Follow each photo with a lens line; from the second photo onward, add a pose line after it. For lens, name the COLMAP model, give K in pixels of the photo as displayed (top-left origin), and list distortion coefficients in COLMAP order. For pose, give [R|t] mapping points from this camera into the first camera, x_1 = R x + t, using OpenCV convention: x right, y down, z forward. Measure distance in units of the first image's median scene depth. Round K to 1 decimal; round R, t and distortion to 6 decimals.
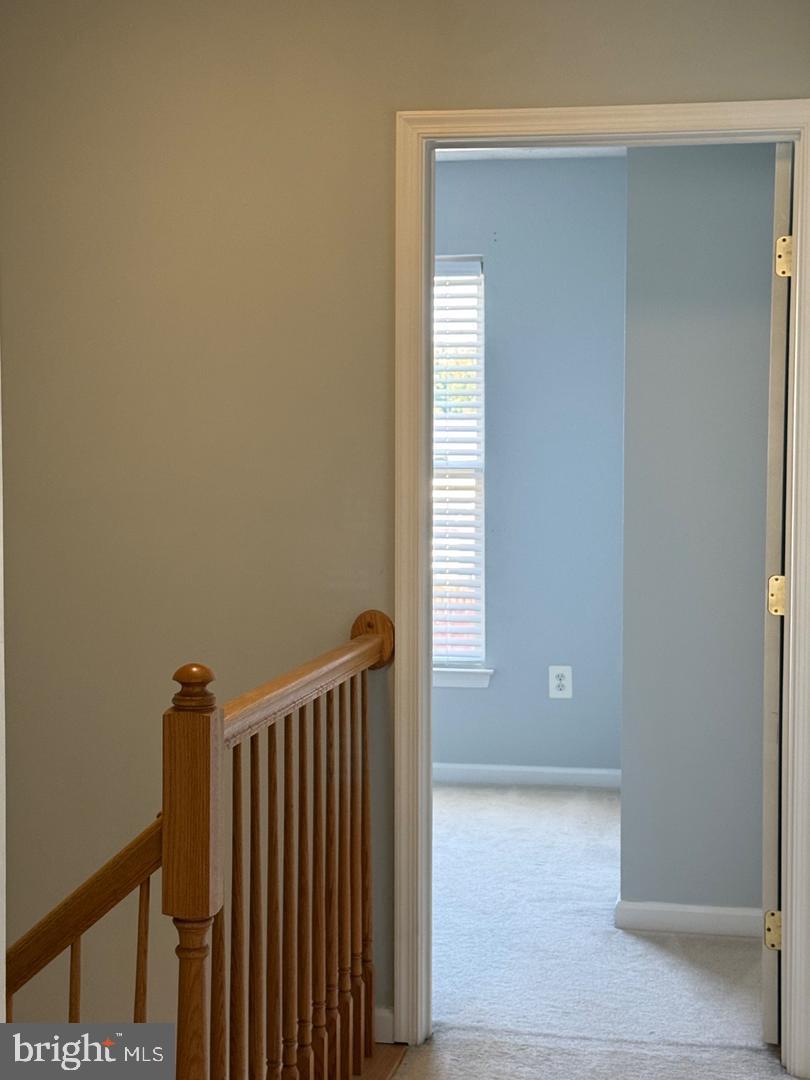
lens RADIAL K [[1833.2, 0, 405.0], [0, 1833.2, 540.0], [0, 0, 1]] dist [0.022150, 0.011714]
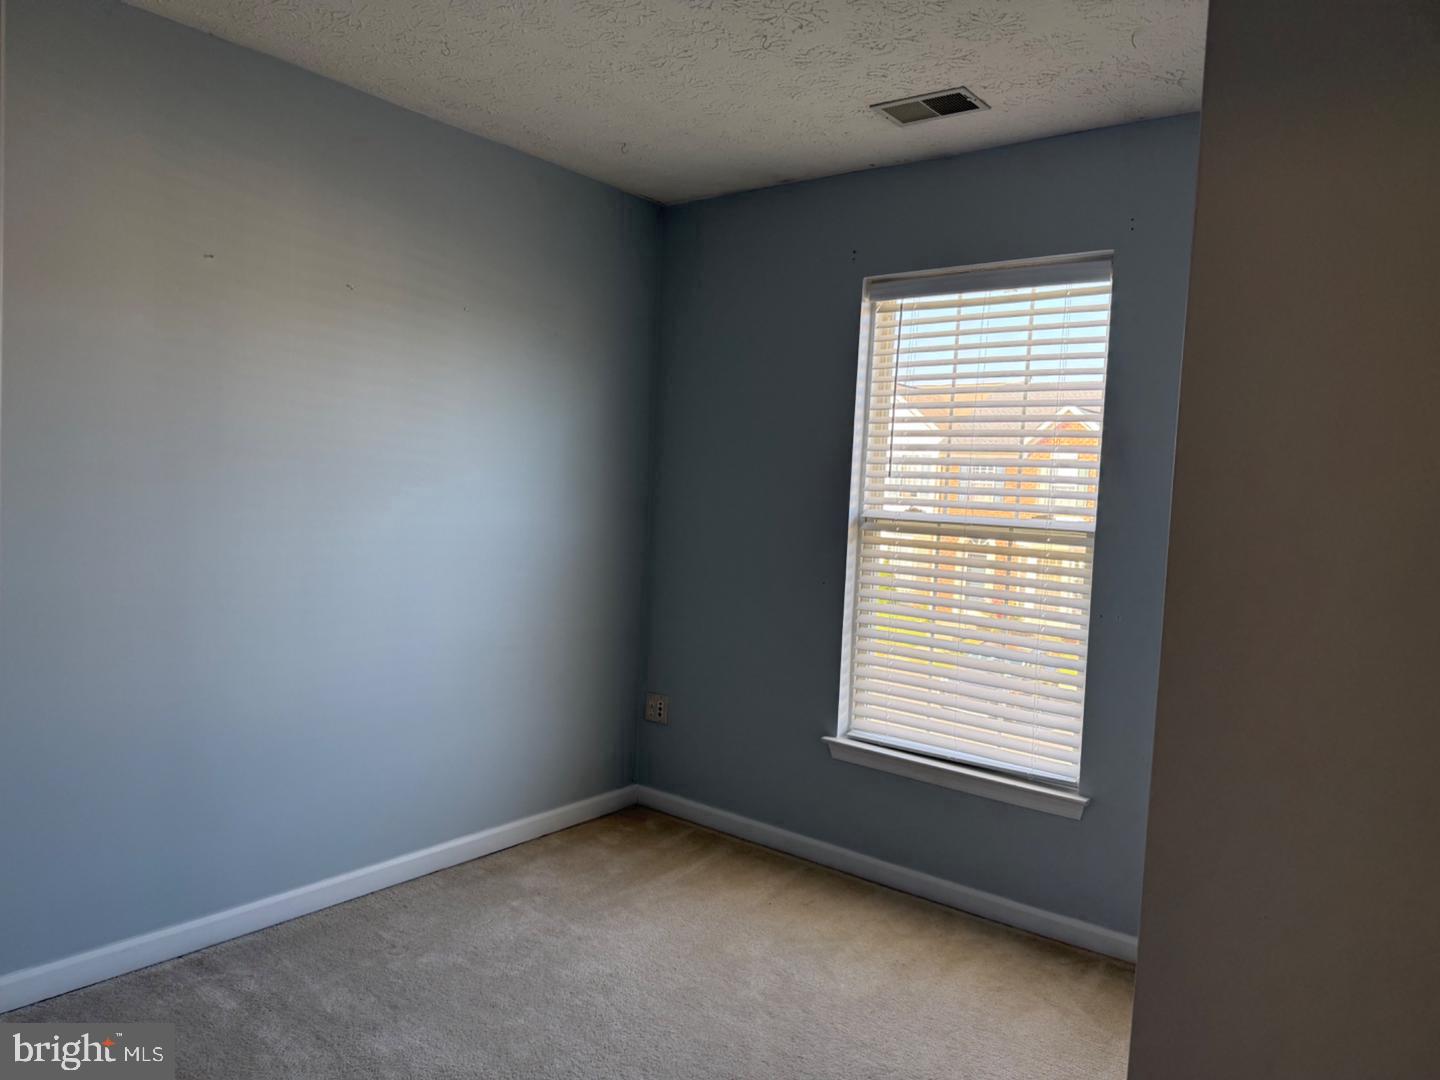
lens RADIAL K [[1021.8, 0, 720.0], [0, 1021.8, 540.0], [0, 0, 1]] dist [0.142943, -0.208836]
pose [[0.909199, 0.072583, -0.409986, 0.079167], [-0.090240, 0.995634, -0.023854, -0.011412], [0.406465, 0.058685, 0.911780, 0.542219]]
